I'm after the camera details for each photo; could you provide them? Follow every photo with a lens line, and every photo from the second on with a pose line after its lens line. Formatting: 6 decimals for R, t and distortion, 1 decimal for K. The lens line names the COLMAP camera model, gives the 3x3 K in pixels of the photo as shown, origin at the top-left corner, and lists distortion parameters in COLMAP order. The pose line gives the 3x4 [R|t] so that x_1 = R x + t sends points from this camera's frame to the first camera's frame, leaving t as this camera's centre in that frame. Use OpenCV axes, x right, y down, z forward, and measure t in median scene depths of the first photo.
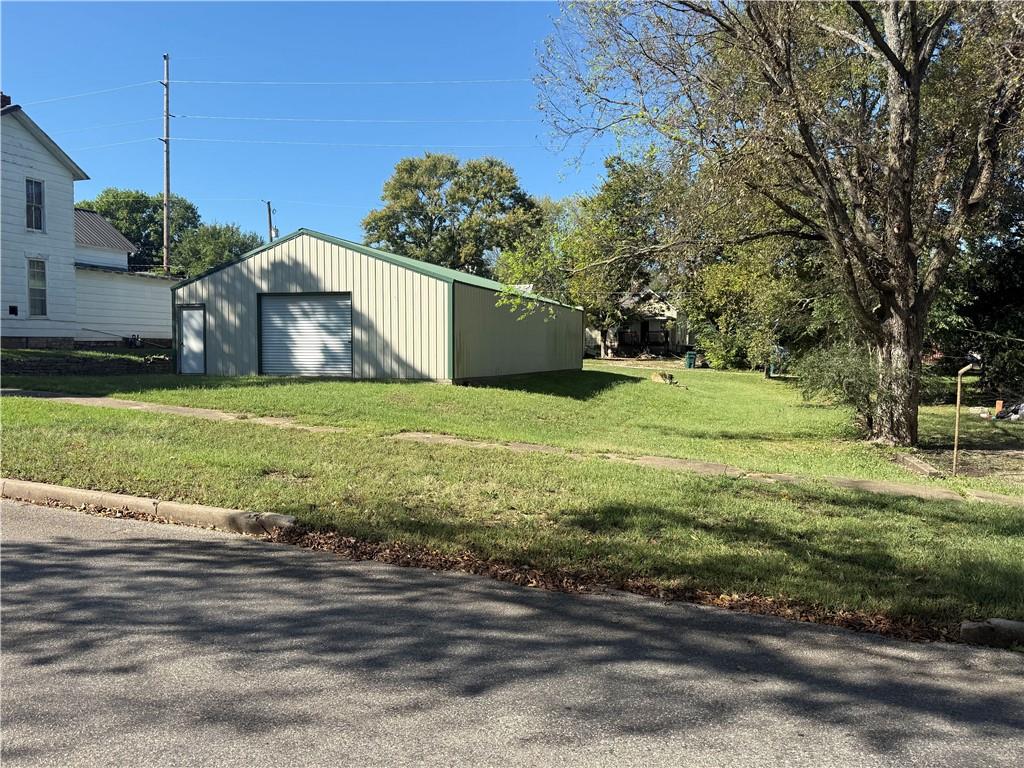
lens RADIAL K [[774.2, 0, 513.2], [0, 774.2, 386.0], [0, 0, 1]] dist [0.046266, 0.000963]
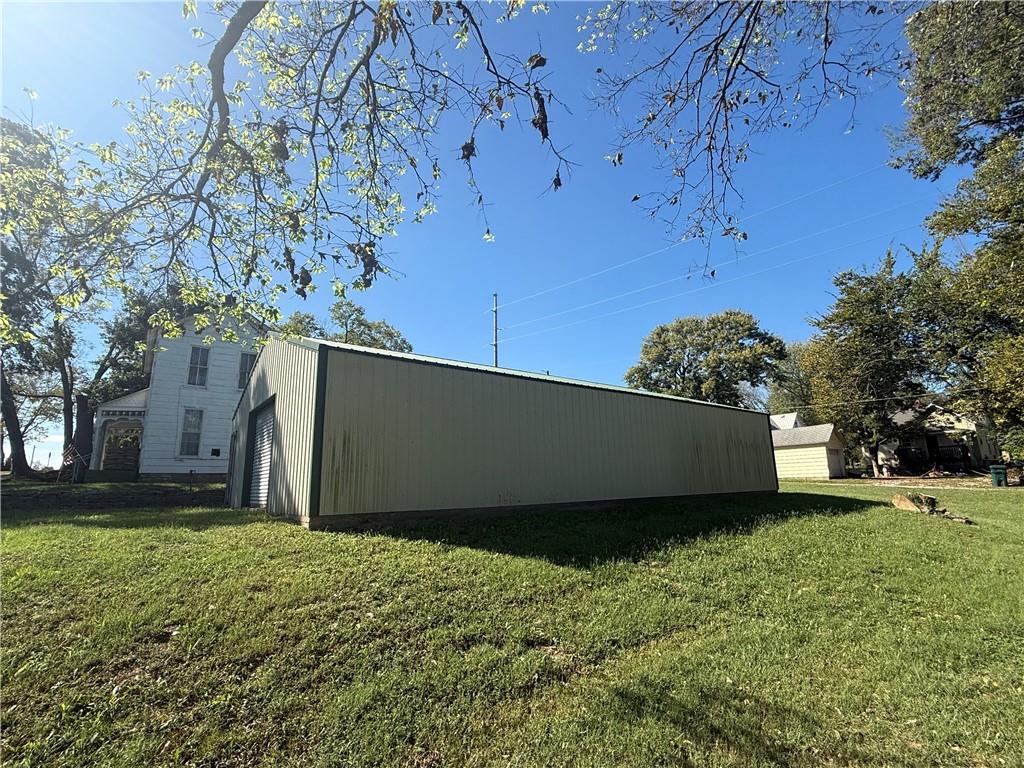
lens RADIAL K [[472.1, 0, 510.1], [0, 472.1, 386.1], [0, 0, 1]] dist [0.000224, -0.000381]
pose [[0.824163, -0.138162, -0.549241, 0.229152], [0.002128, 0.970536, -0.240946, -0.017640], [0.566348, 0.197410, 0.800174, 0.755790]]
